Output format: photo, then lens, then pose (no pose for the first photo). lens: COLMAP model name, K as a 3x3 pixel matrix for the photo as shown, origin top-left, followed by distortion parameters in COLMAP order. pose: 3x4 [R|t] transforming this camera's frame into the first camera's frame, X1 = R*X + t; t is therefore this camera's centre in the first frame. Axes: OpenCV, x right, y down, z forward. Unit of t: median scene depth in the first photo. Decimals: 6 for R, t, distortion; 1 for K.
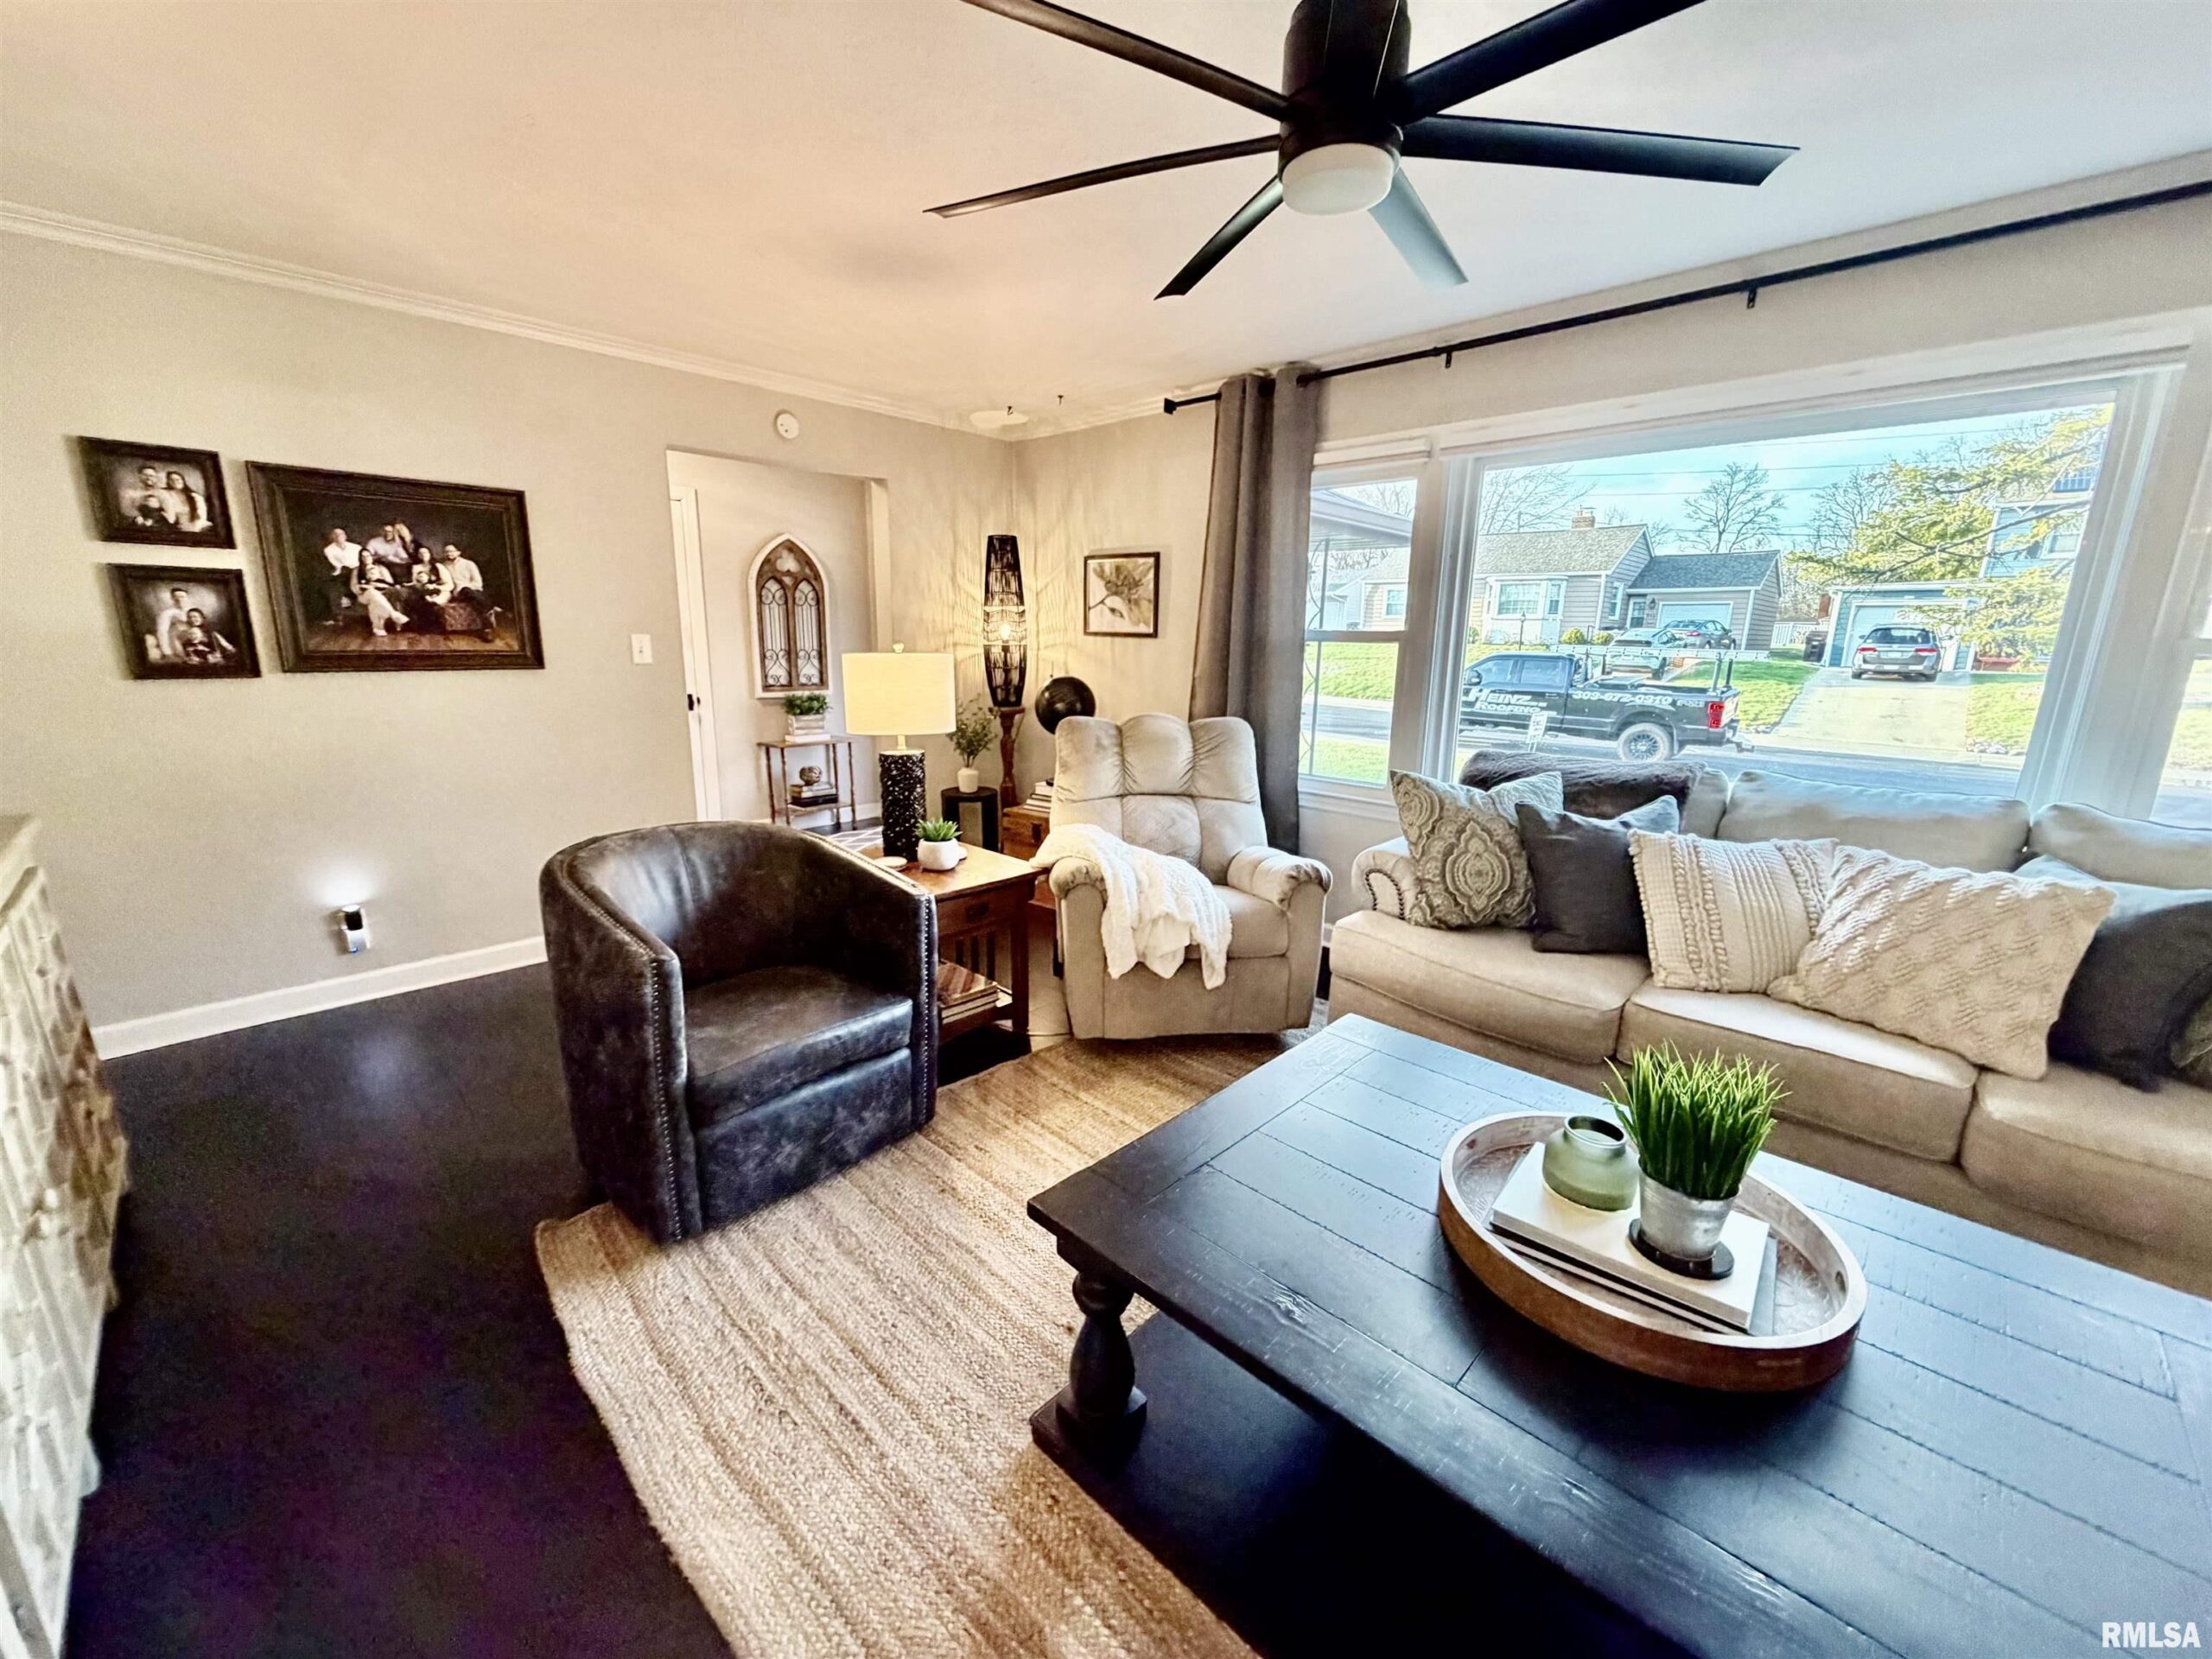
lens RADIAL K [[882.0, 0, 1099.1], [0, 882.0, 830.8], [0, 0, 1]] dist [0.001038, 0.000652]
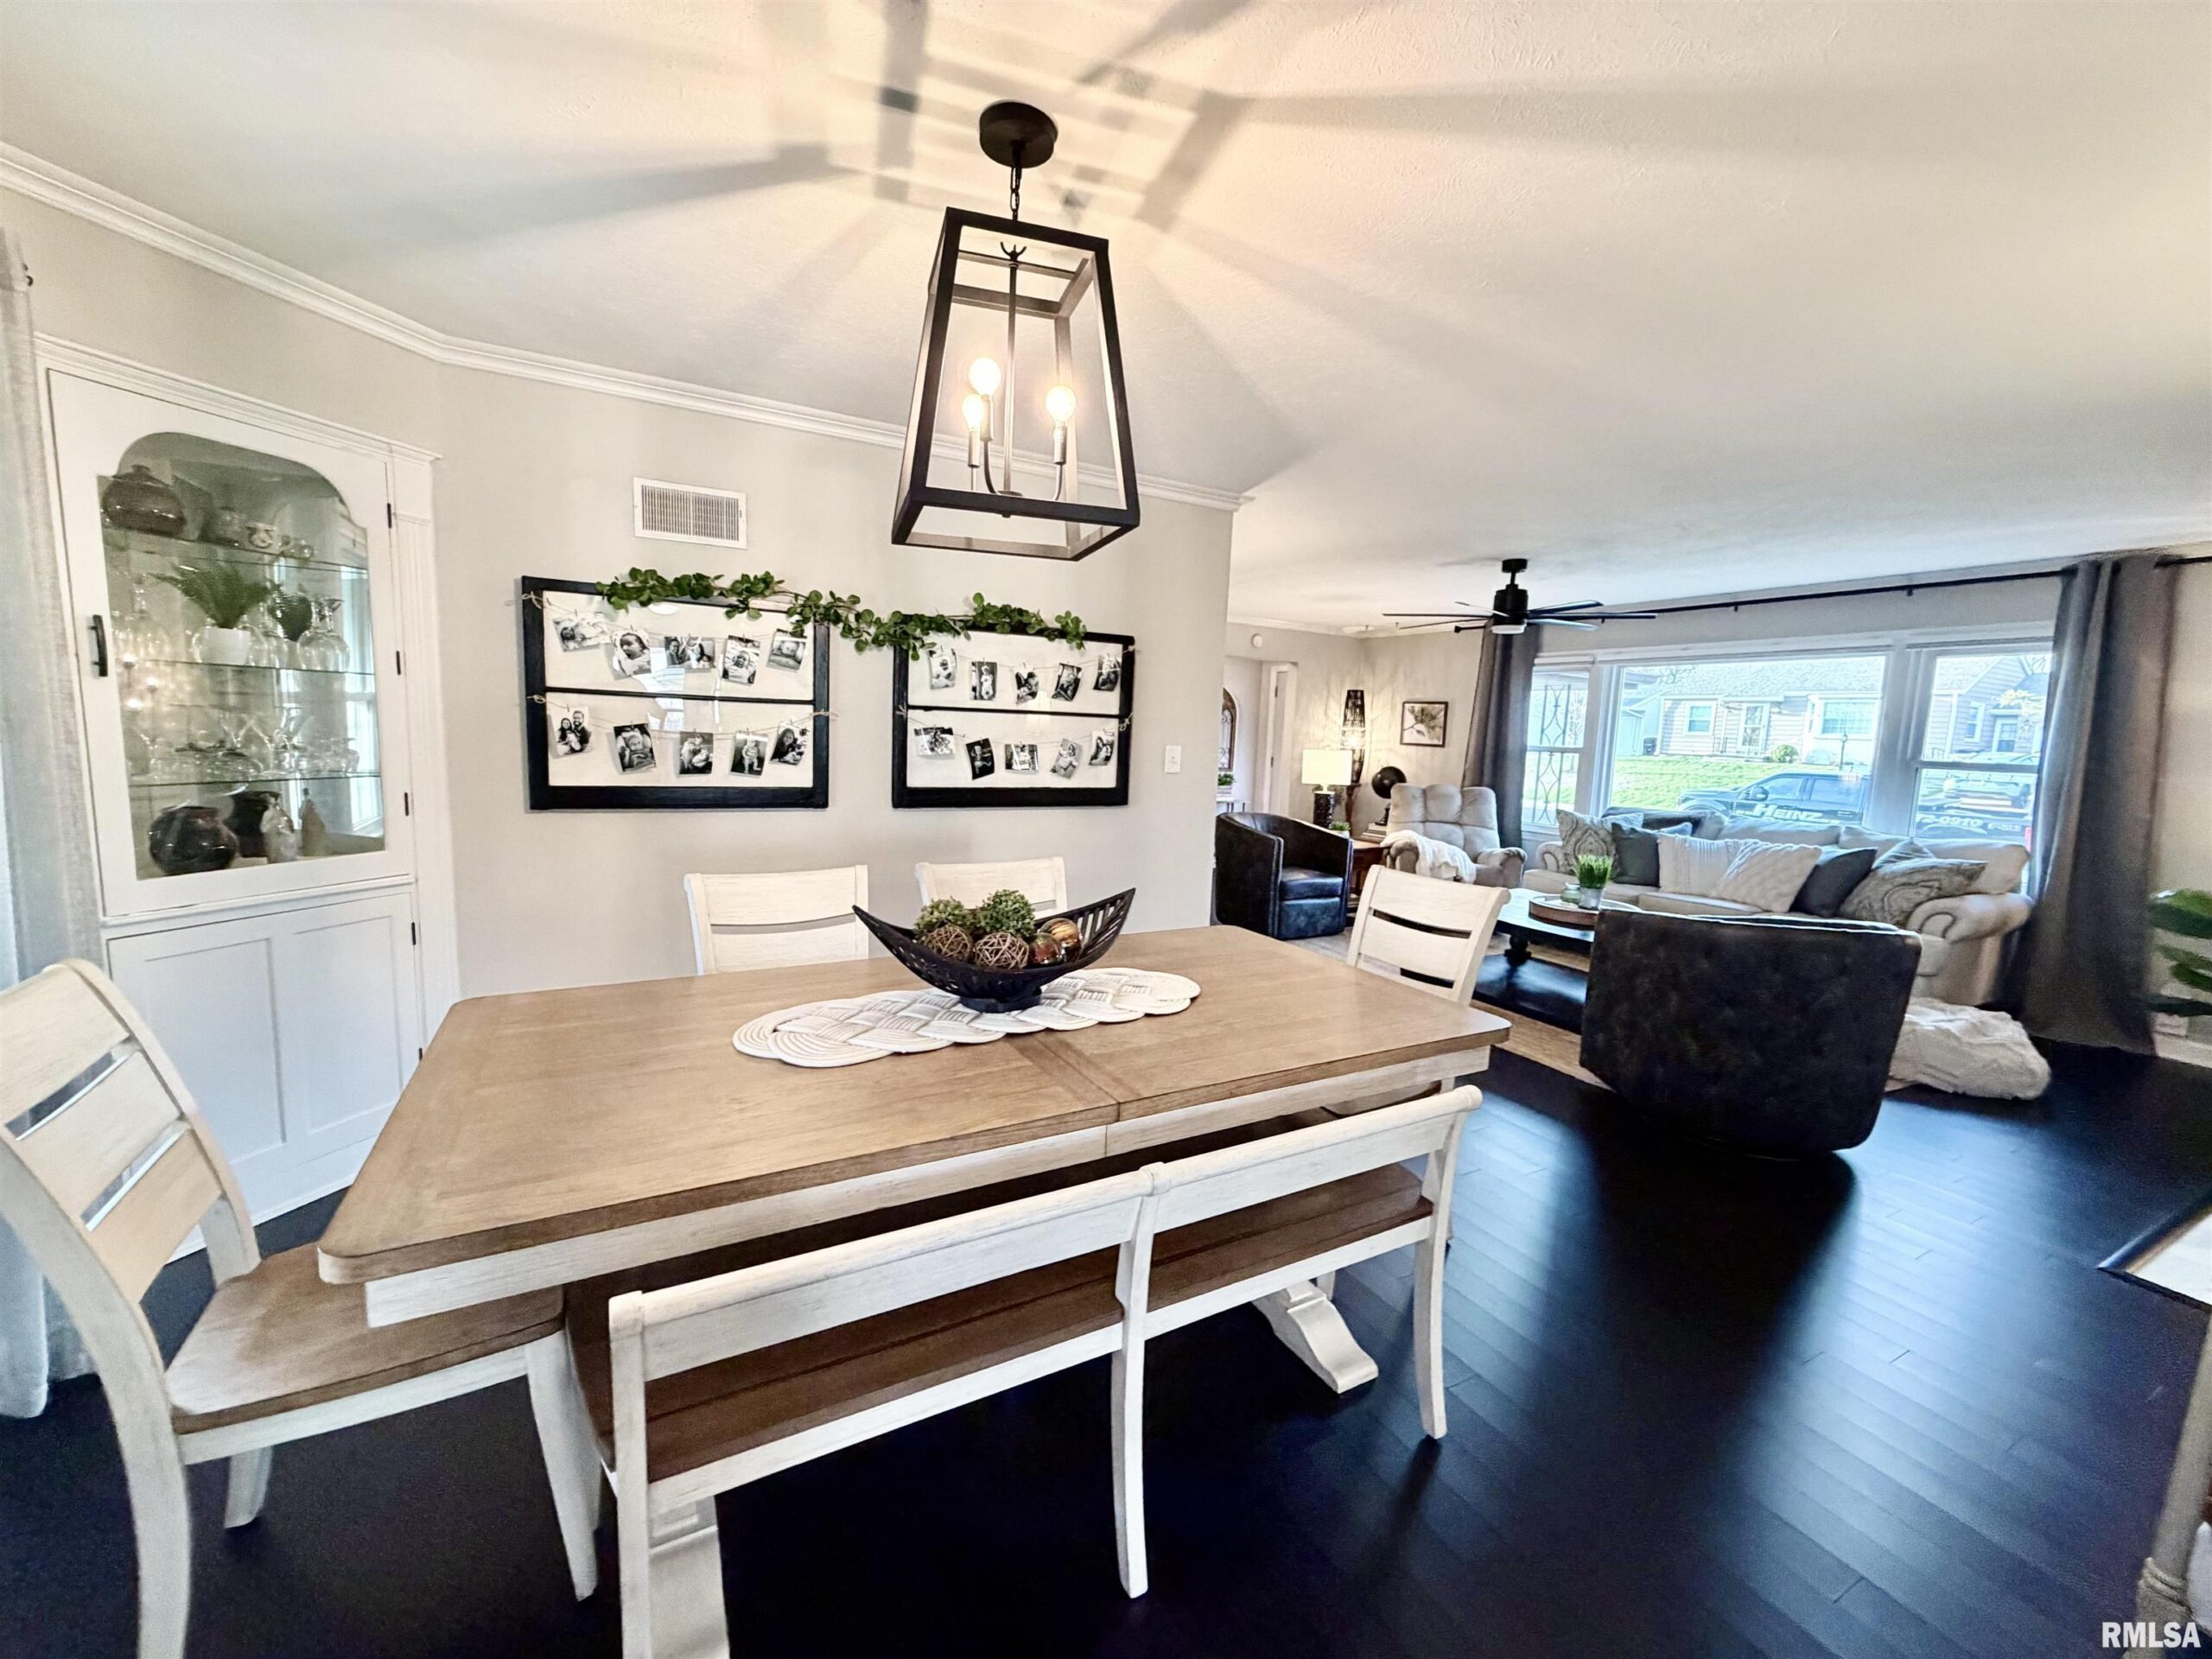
lens RADIAL K [[882.0, 0, 1099.1], [0, 882.0, 830.8], [0, 0, 1]] dist [0.001038, 0.000652]
pose [[0.956177, 0.055731, -0.287436, -0.088947], [-0.088401, 0.990853, -0.101957, 0.216482], [0.279125, 0.122899, 0.952358, -0.983508]]
